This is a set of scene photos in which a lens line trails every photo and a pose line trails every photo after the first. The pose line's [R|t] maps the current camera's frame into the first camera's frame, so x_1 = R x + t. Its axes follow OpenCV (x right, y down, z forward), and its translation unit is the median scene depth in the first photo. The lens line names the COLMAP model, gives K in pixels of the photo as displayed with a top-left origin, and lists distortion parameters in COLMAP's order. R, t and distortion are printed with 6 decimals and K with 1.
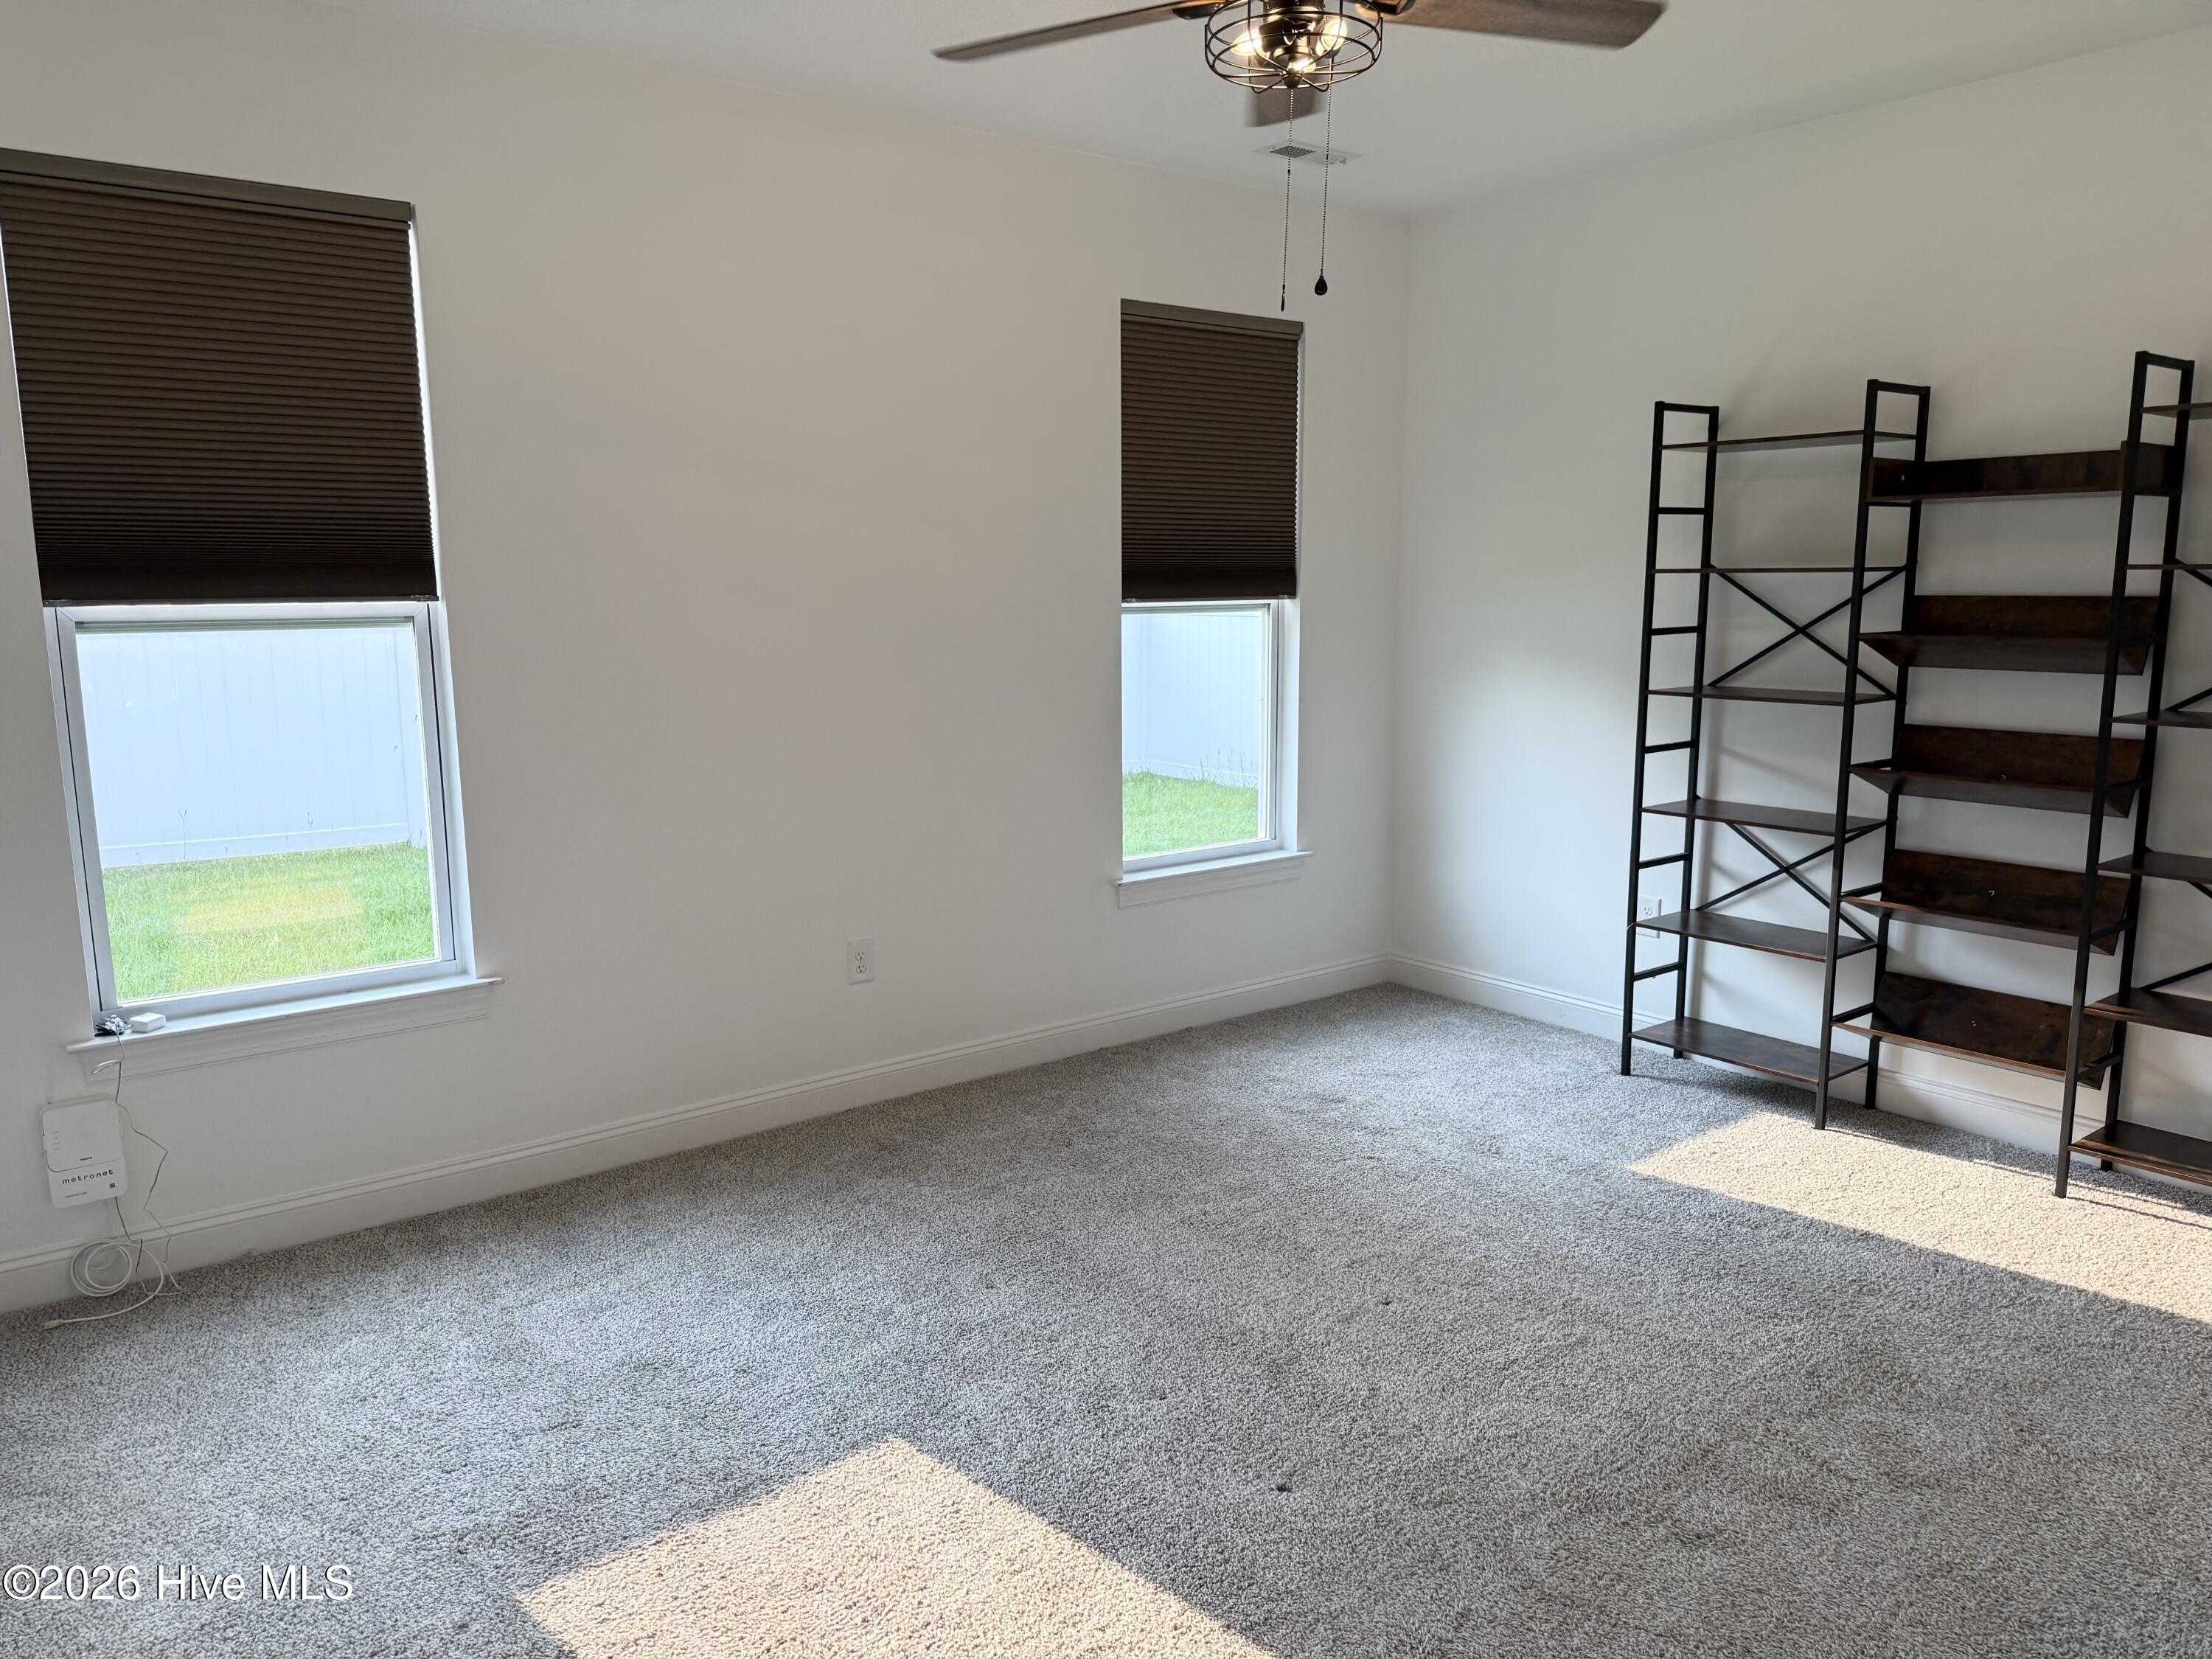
lens RADIAL K [[1610.0, 0, 1103.0], [0, 1610.0, 826.5], [0, 0, 1]] dist [0.032892, -0.000777]
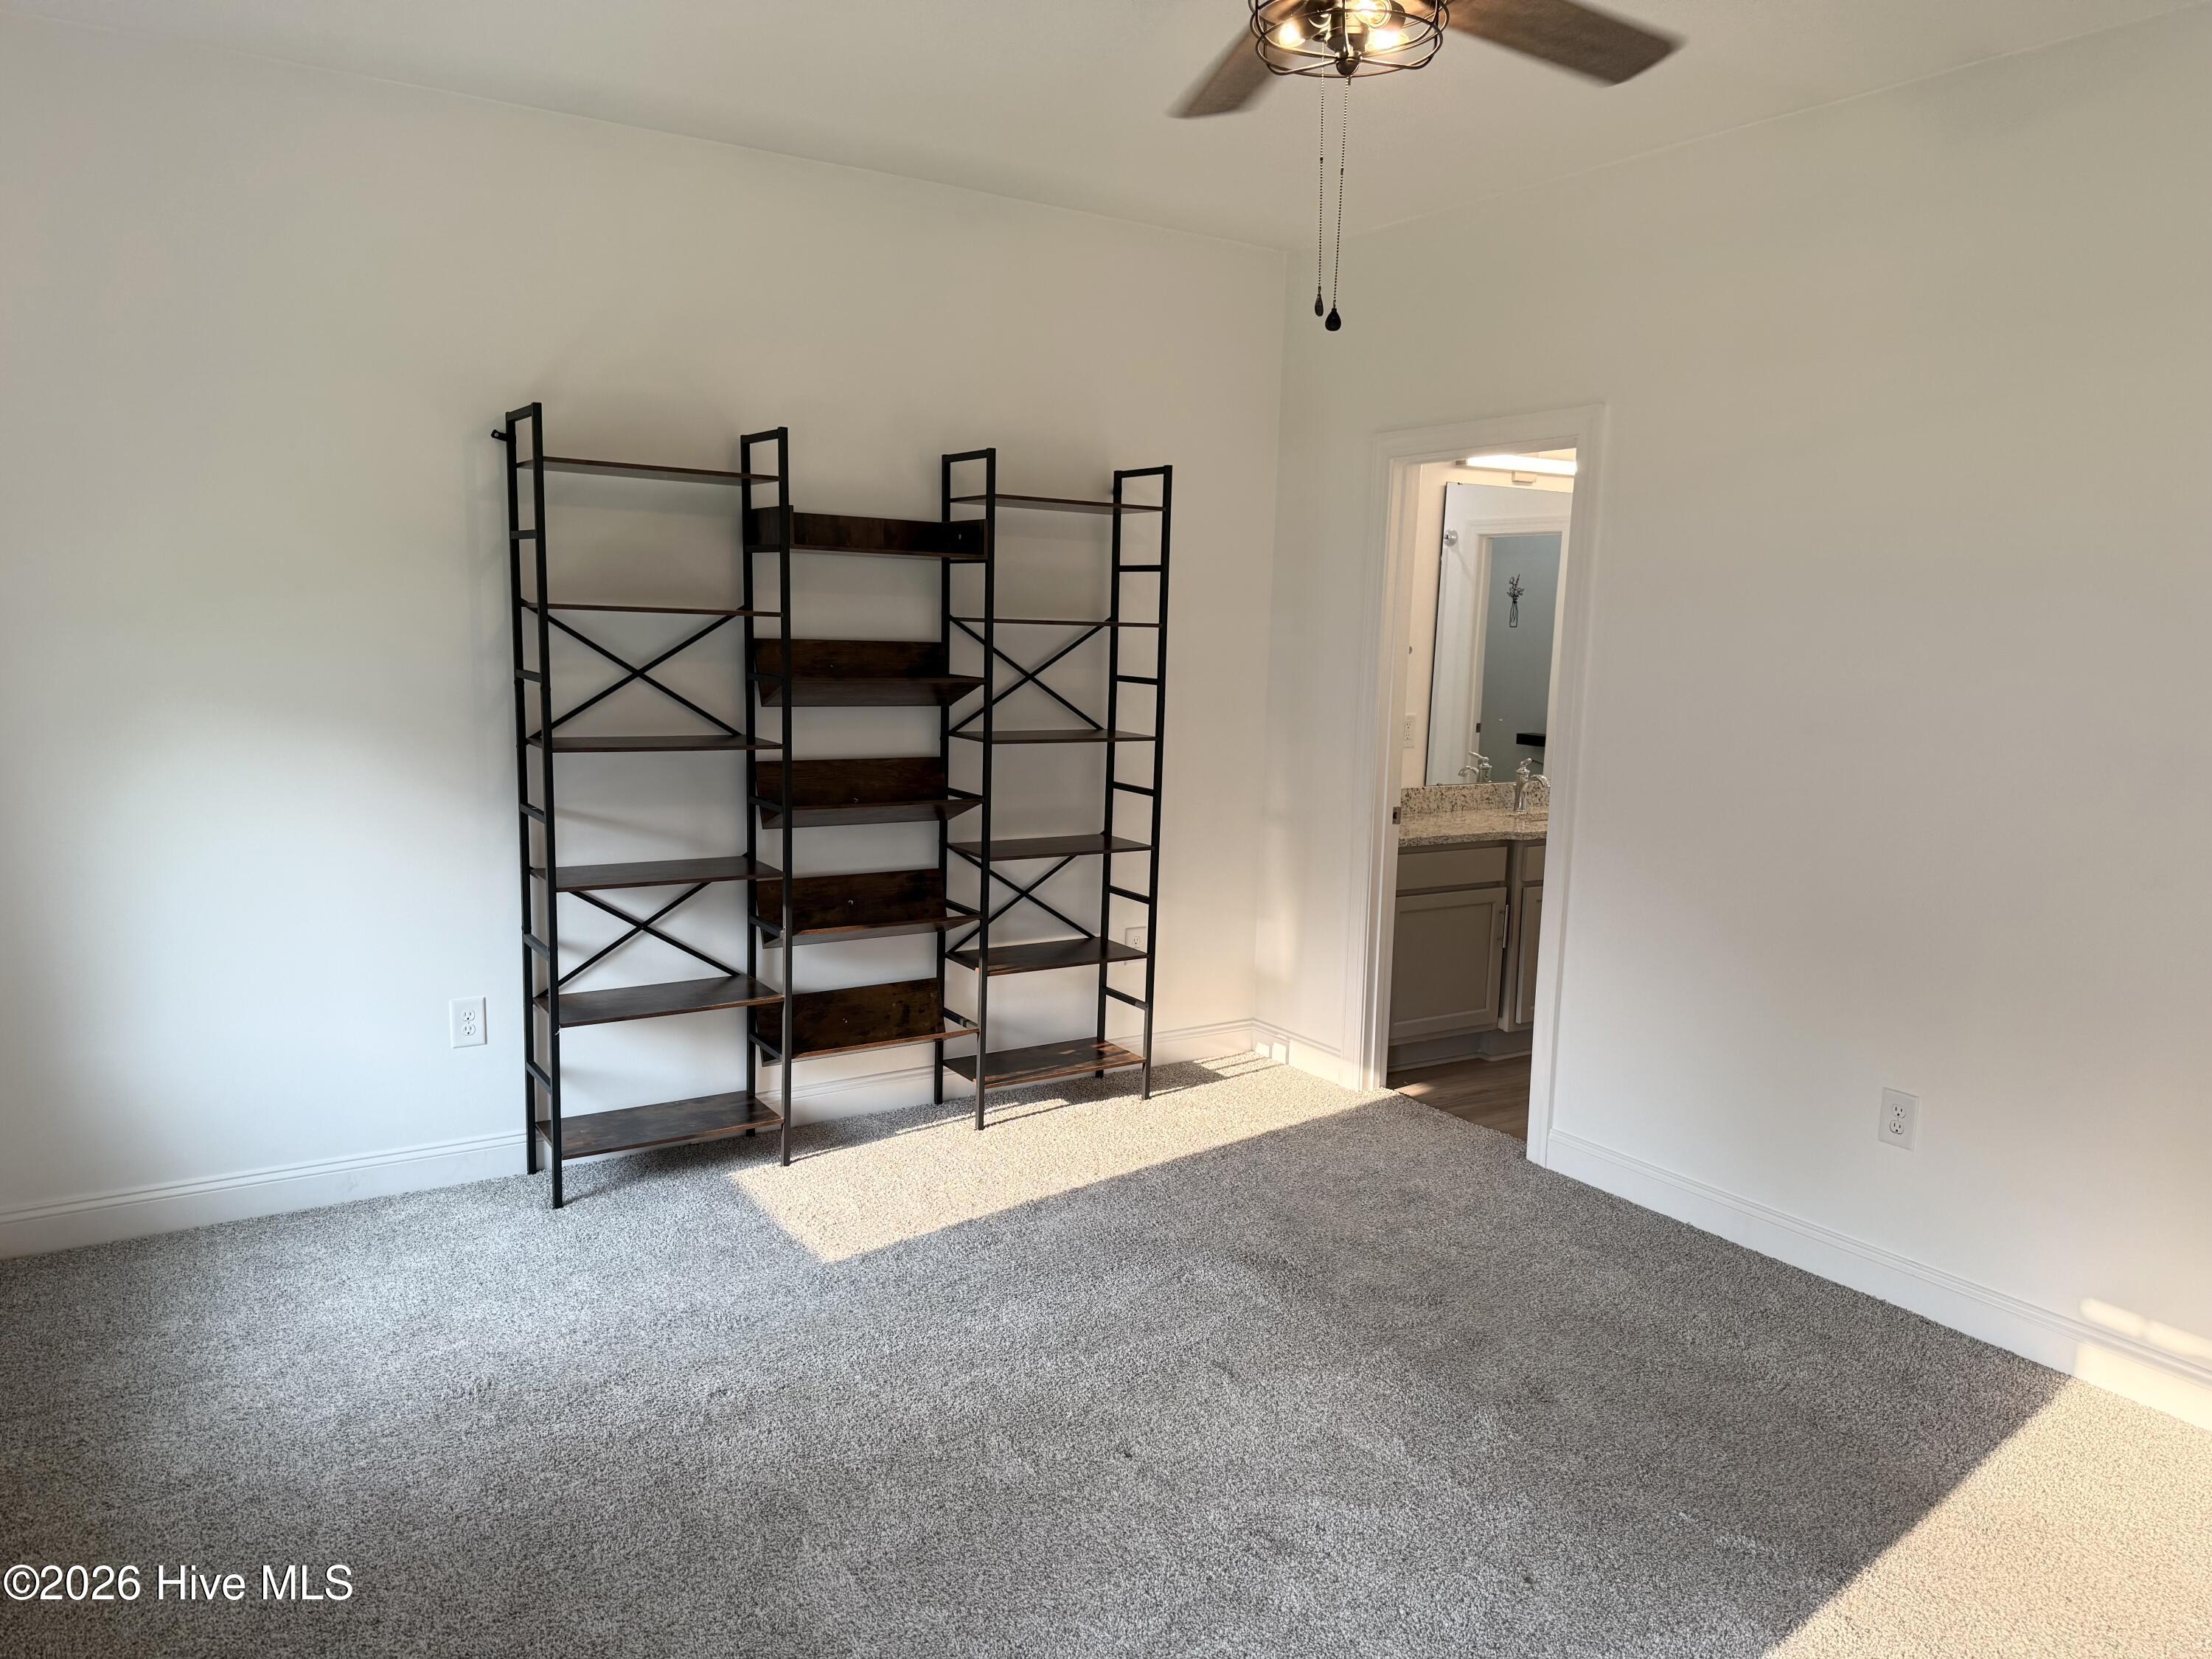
lens RADIAL K [[1557.0, 0, 1103.7], [0, 1557.0, 839.7], [0, 0, 1]] dist [0.122358, -0.180506]
pose [[0.087381, -0.135140, 0.986966, -0.498334], [0.130530, 0.983767, 0.123146, -0.111516], [-0.987586, 0.118068, 0.103602, 0.702440]]
